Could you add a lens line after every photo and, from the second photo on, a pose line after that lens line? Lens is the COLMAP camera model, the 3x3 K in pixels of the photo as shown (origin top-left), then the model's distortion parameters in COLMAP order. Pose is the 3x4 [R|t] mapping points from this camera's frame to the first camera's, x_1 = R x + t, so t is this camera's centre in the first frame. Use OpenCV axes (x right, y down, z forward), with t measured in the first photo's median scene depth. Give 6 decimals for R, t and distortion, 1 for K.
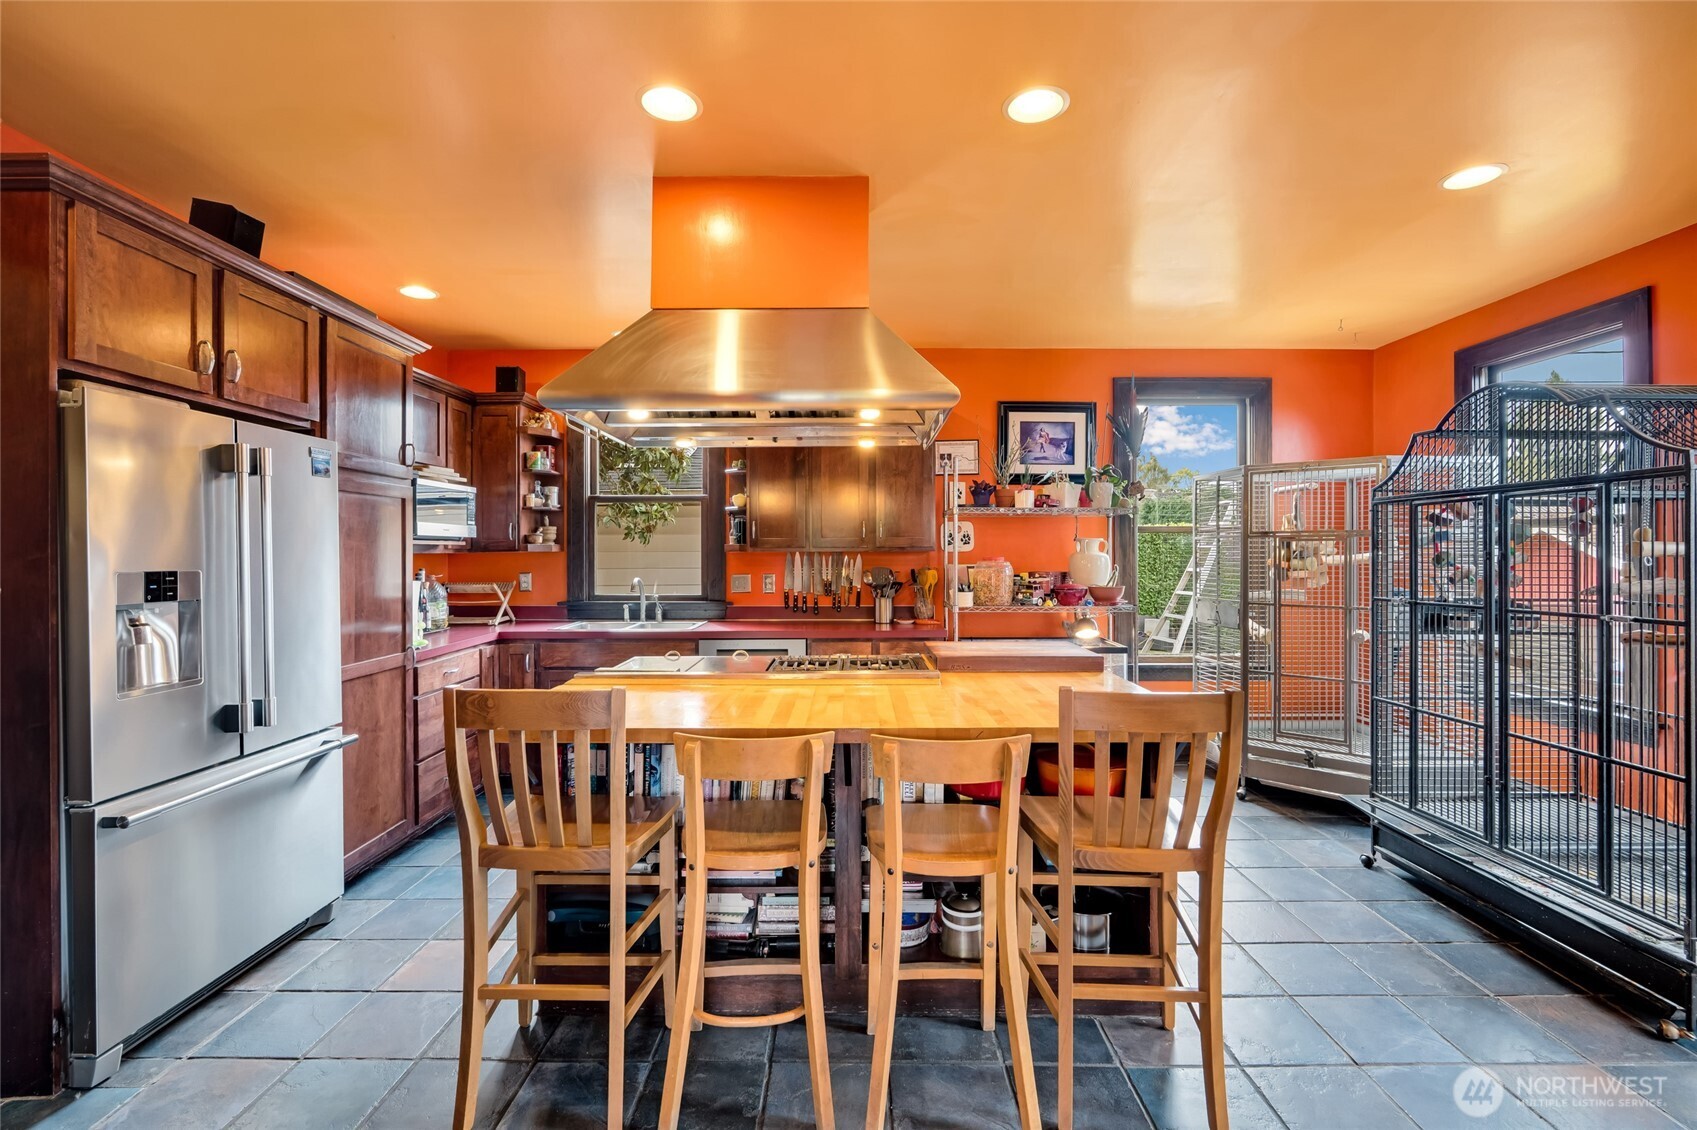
lens RADIAL K [[738.8, 0, 849.7], [0, 738.8, 568.2], [0, 0, 1]] dist [-0.003681, 0.000120]
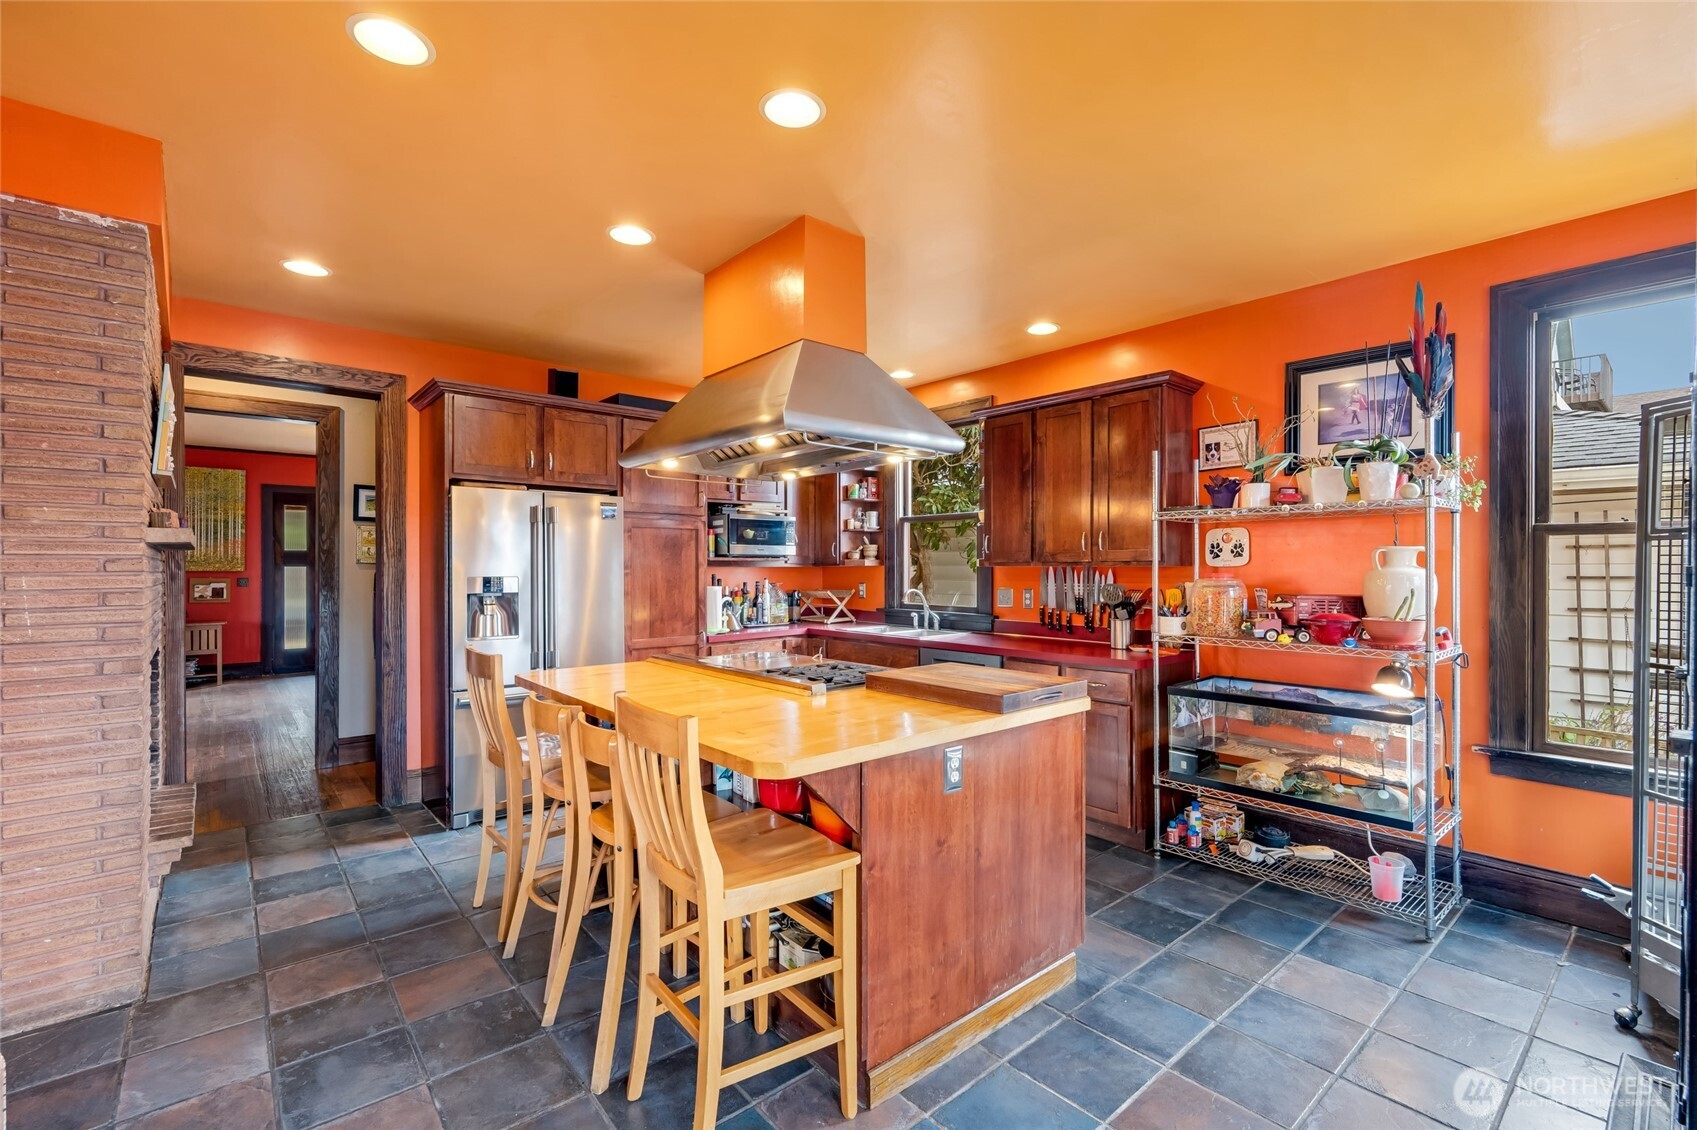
lens RADIAL K [[738.8, 0, 861.9], [0, 738.8, 566.1], [0, 0, 1]] dist [-0.003681, 0.000120]
pose [[0.663711, 0.000807, -0.747989, 0.477777], [-0.016914, 0.999760, -0.013929, -0.004788], [0.747798, 0.021896, 0.663565, 0.192538]]
